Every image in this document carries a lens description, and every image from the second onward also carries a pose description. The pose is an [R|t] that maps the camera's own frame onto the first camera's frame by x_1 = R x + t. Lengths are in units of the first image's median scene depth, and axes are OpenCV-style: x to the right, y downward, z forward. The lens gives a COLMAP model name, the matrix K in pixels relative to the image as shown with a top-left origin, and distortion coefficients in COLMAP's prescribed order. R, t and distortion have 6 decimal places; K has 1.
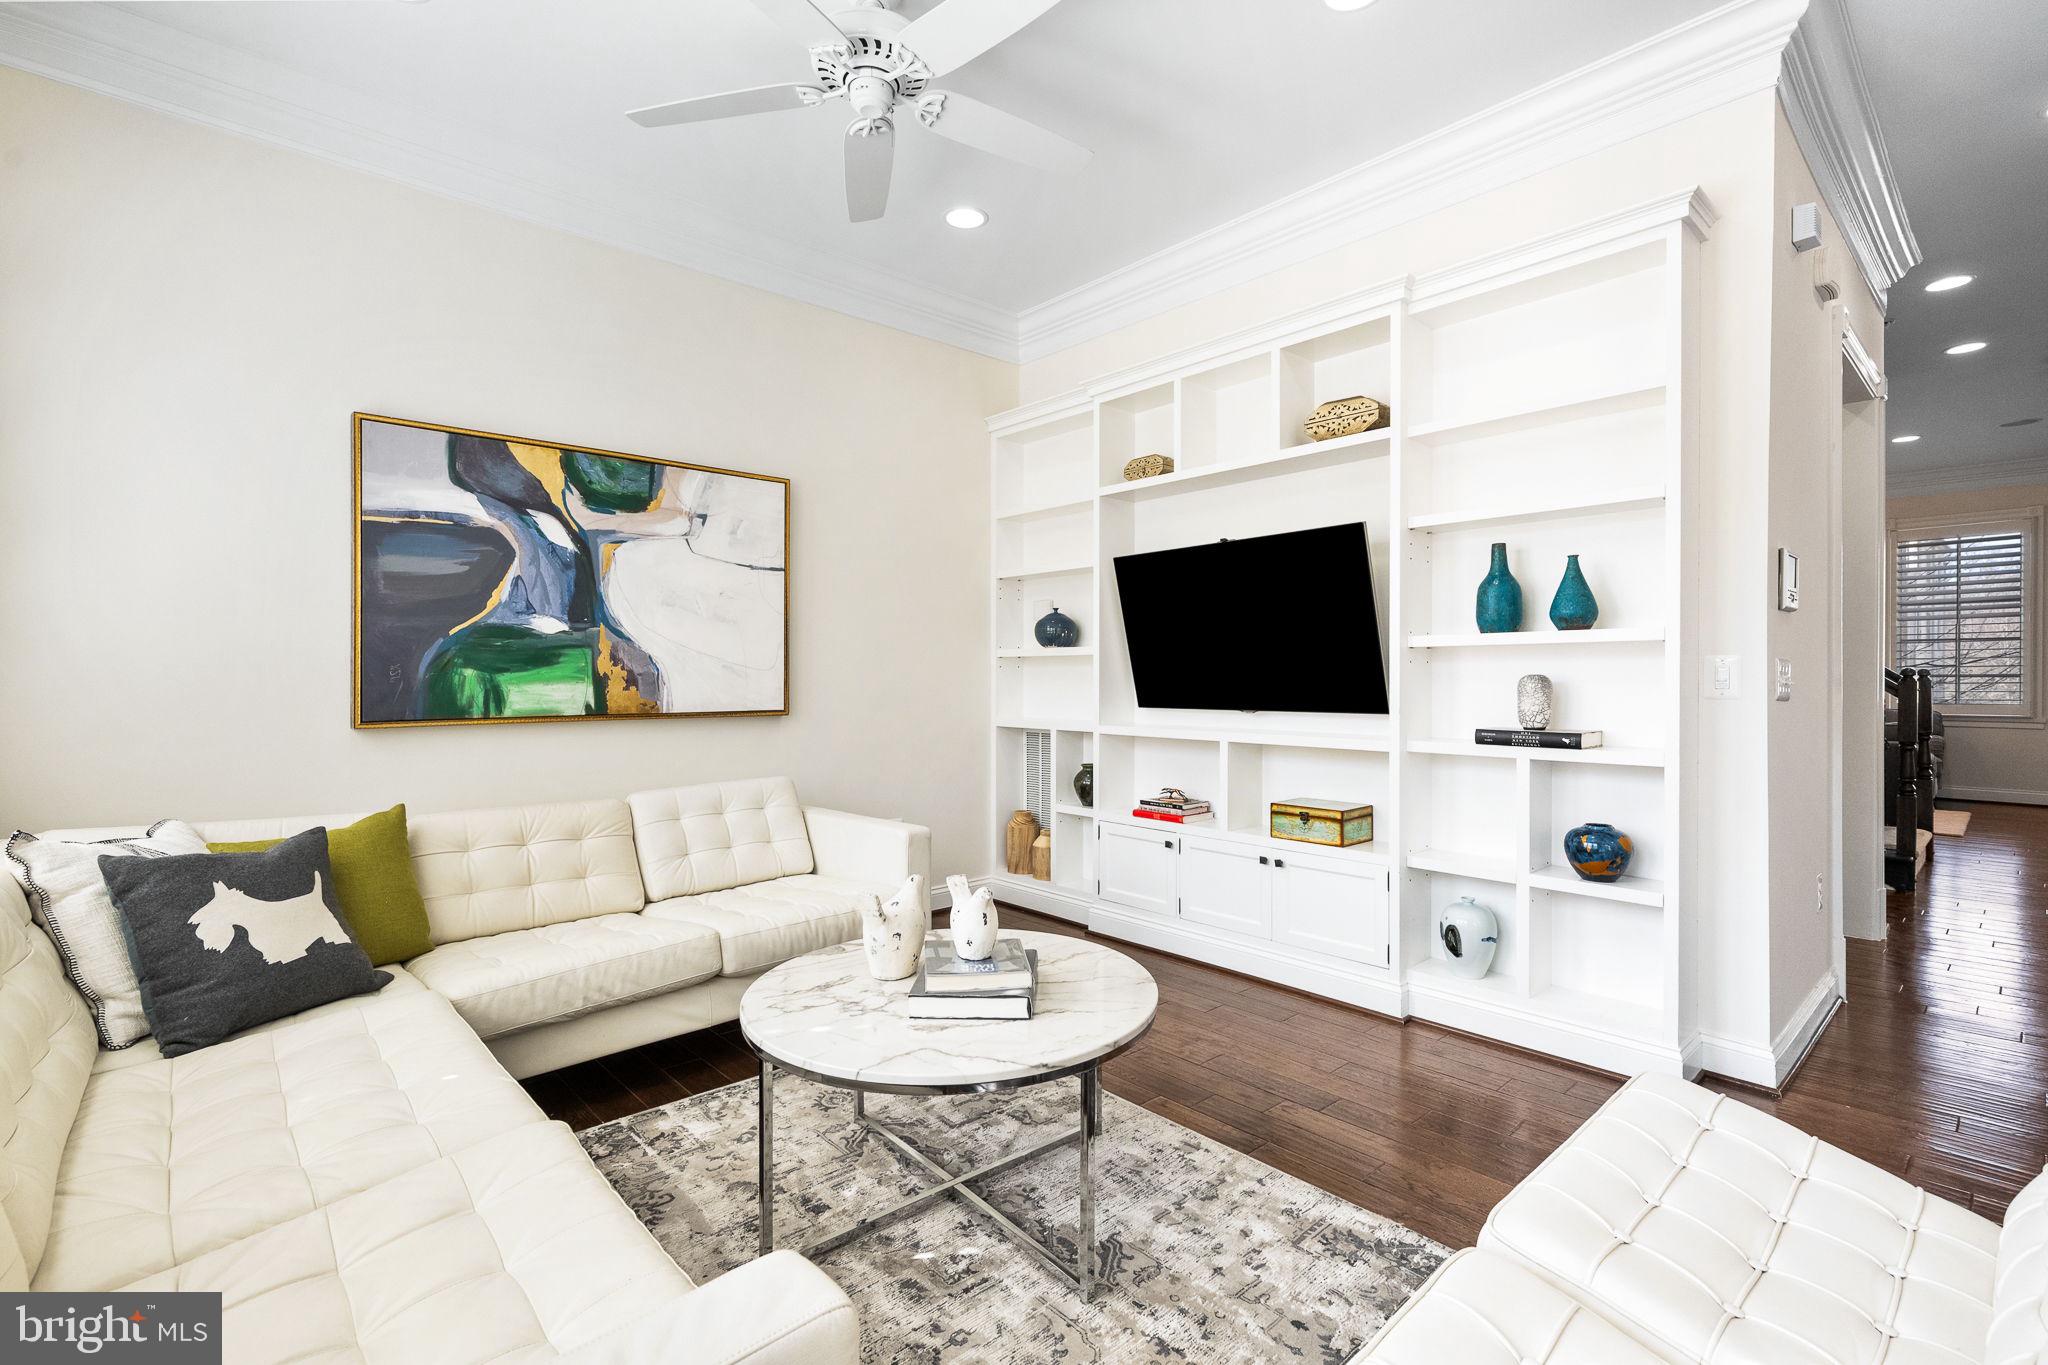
lens RADIAL K [[925.7, 0, 1024.0], [0, 925.7, 682.5], [0, 0, 1]] dist [0.001534, 0.000095]
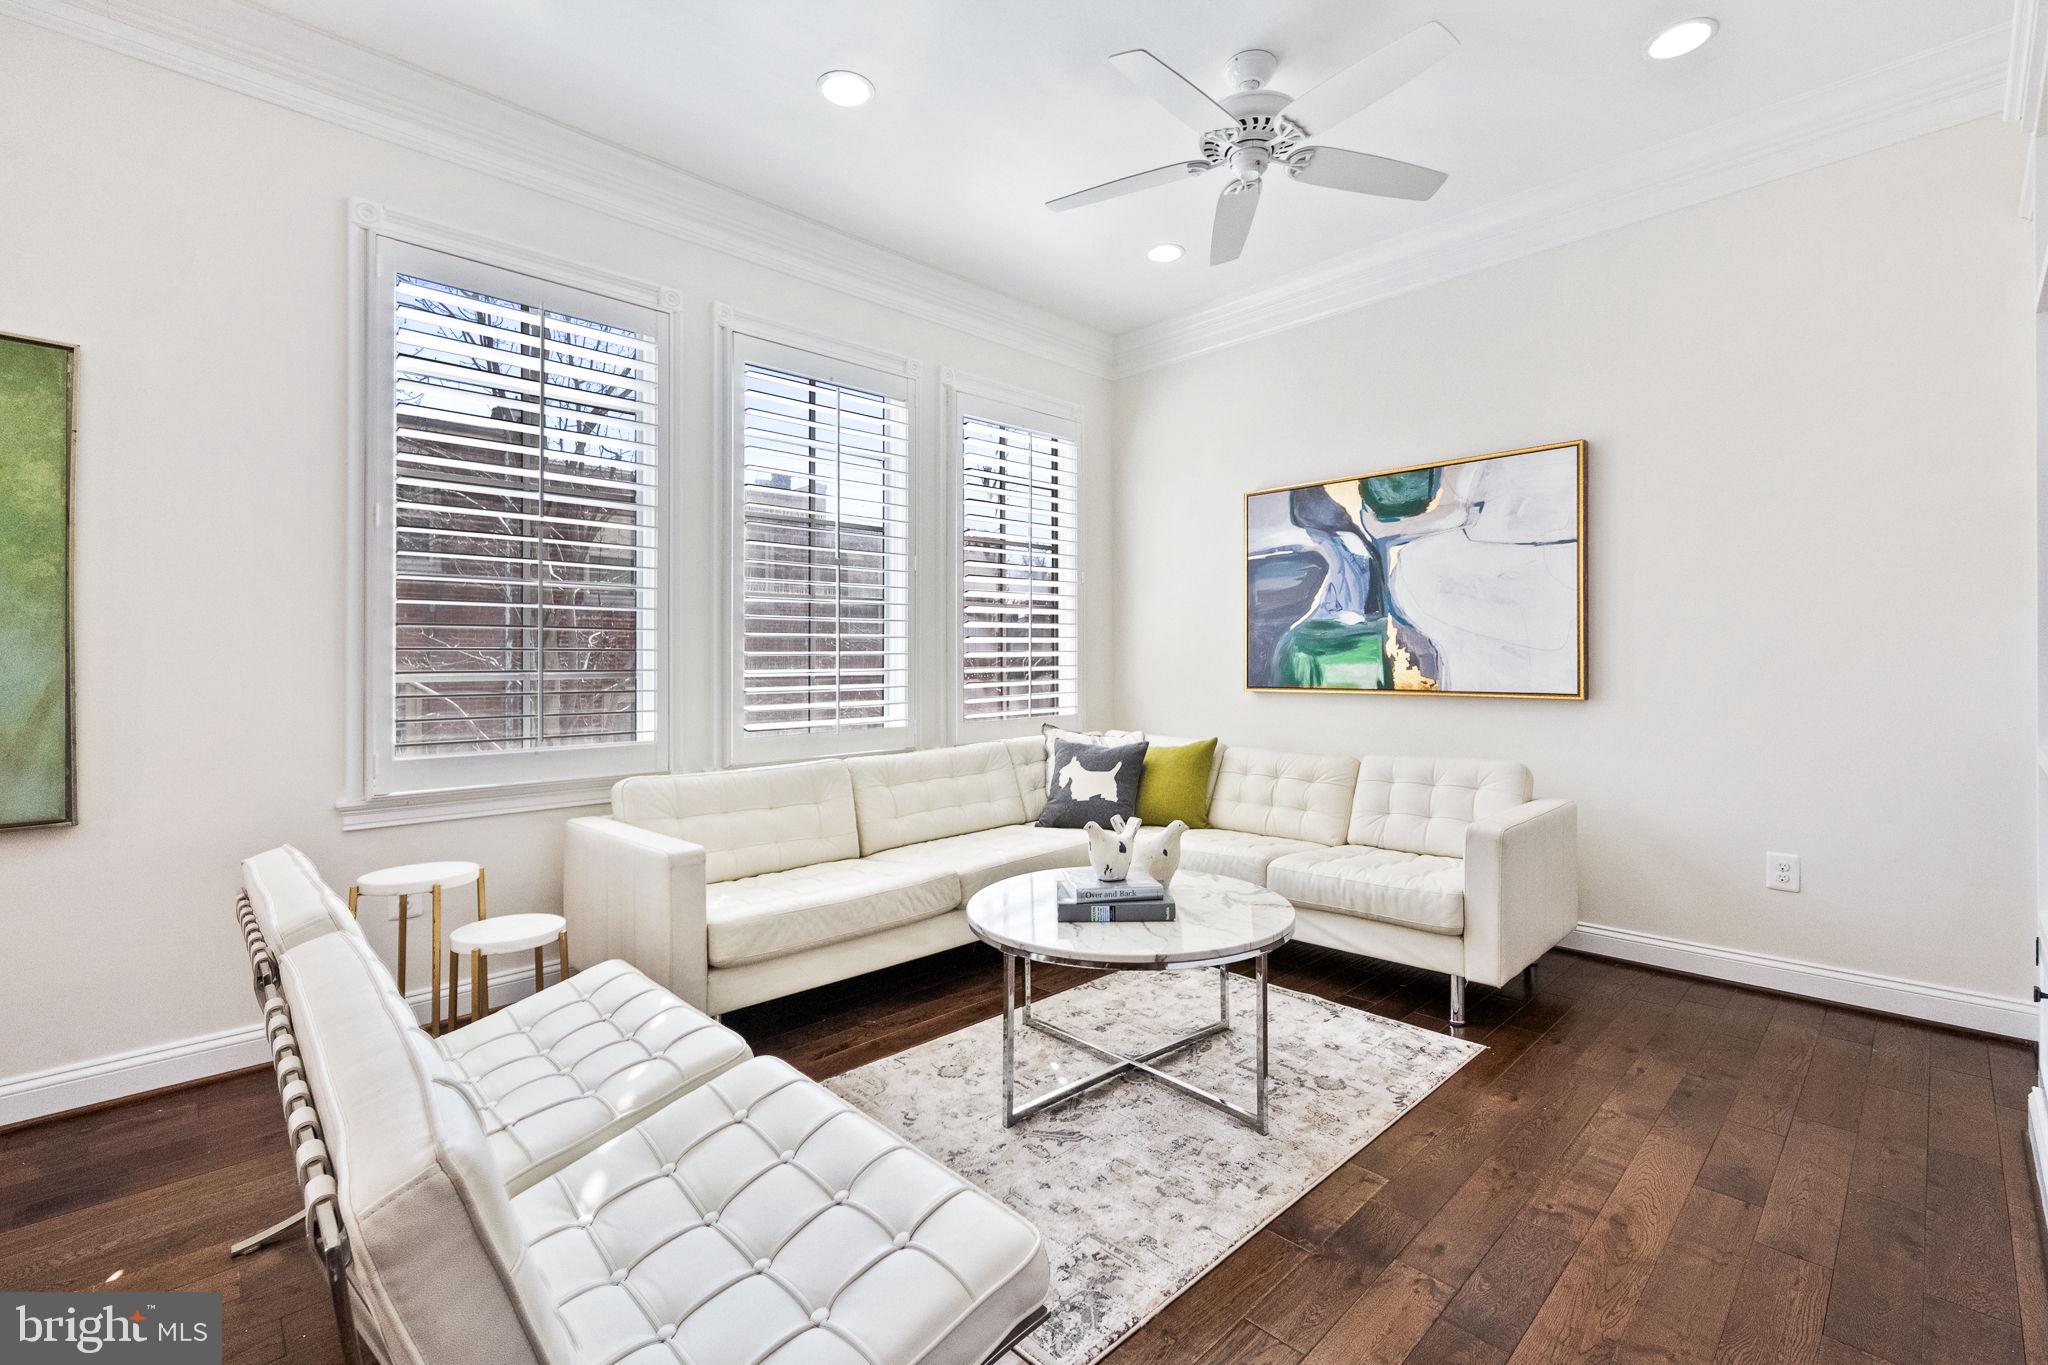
lens RADIAL K [[873.3, 0, 1028.0], [0, 873.3, 657.5], [0, 0, 1]] dist [-0.000296, 0.000018]
pose [[0.041325, -0.002817, -0.999142, 0.687023], [-0.002573, 0.999992, -0.002925, -0.002674], [0.999142, 0.002692, 0.041317, 0.504025]]
